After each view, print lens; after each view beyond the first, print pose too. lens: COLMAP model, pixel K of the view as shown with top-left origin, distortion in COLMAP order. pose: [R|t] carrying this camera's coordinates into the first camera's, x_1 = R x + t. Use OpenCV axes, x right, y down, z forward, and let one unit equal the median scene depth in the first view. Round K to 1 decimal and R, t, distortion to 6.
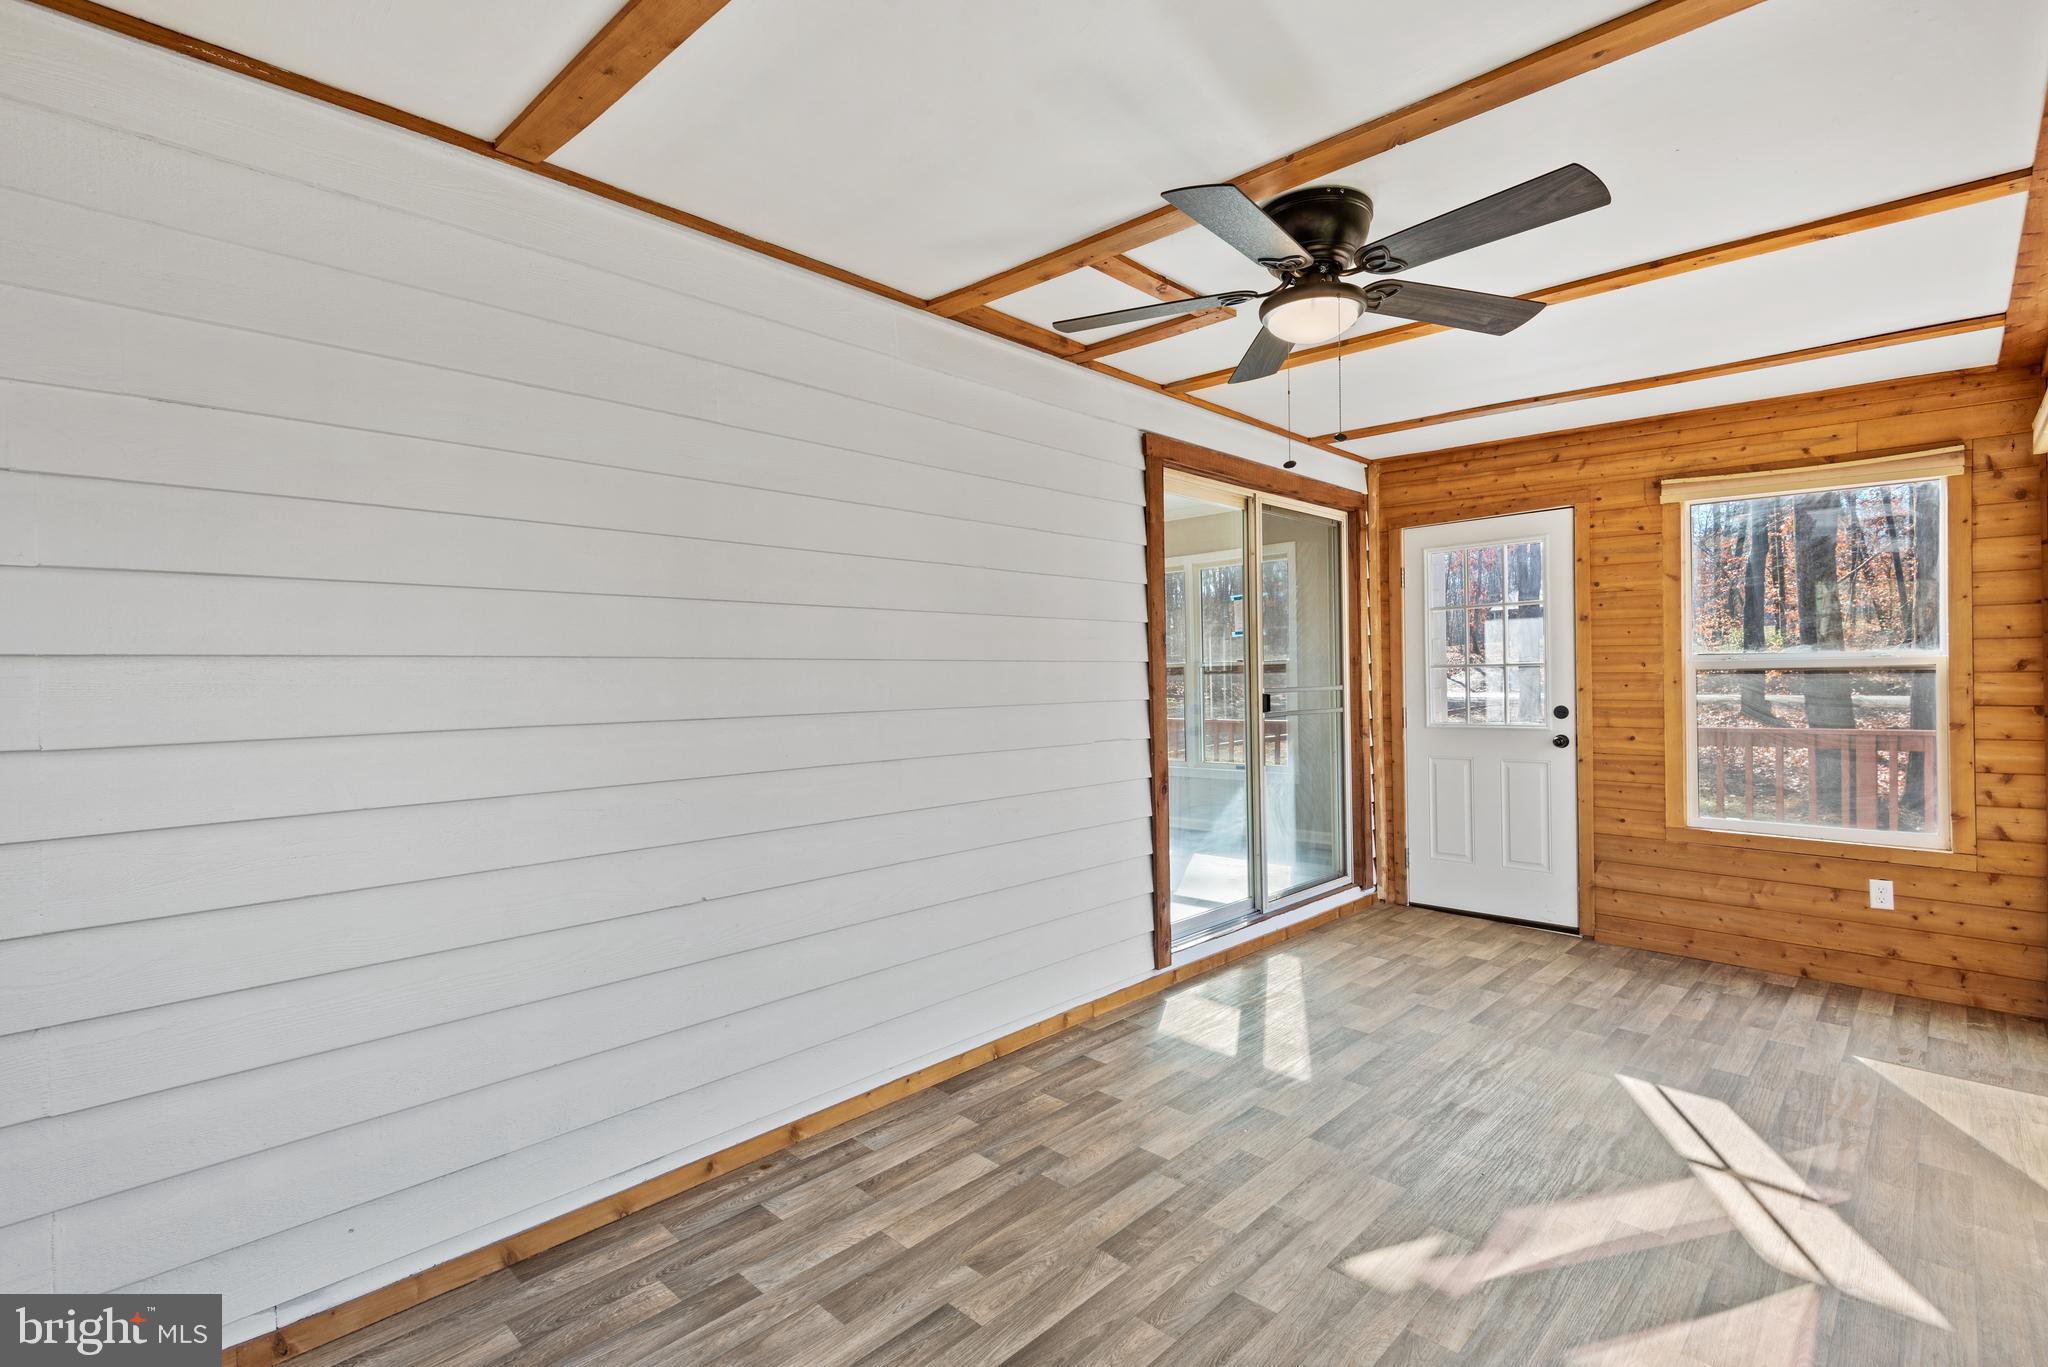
lens RADIAL K [[925.3, 0, 1018.2], [0, 925.3, 692.1], [0, 0, 1]] dist [0.041331, -0.031102]
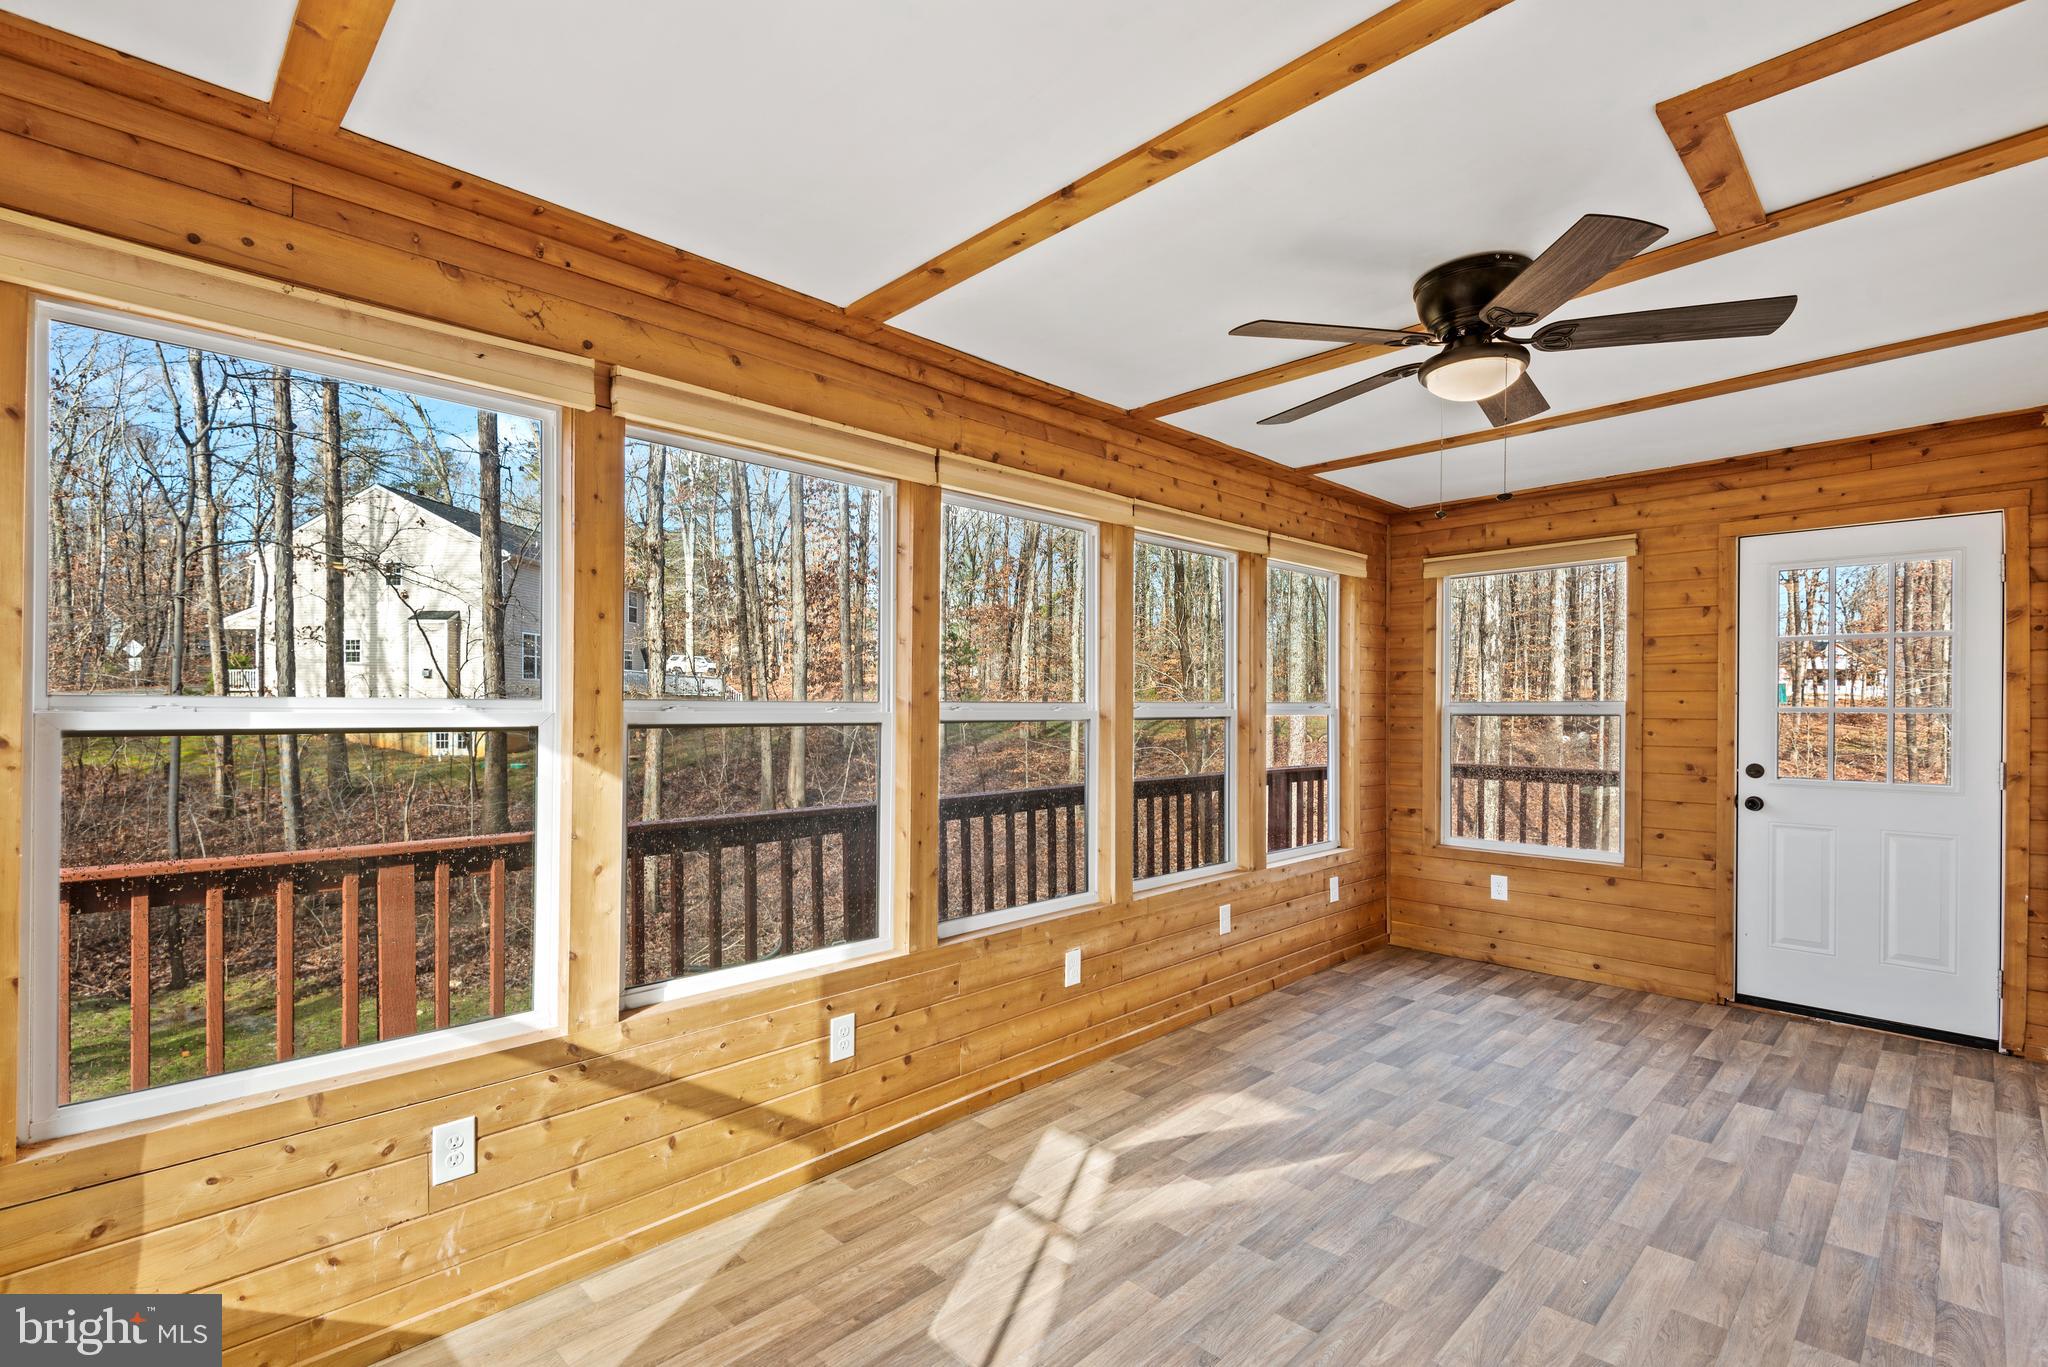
lens RADIAL K [[925.3, 0, 1018.2], [0, 925.3, 692.1], [0, 0, 1]] dist [0.041331, -0.031102]
pose [[-0.999773, 0.016770, 0.013141, 0.794304], [0.016631, 0.999805, -0.010638, -0.041580], [-0.013316, -0.010418, -0.999857, 2.030055]]
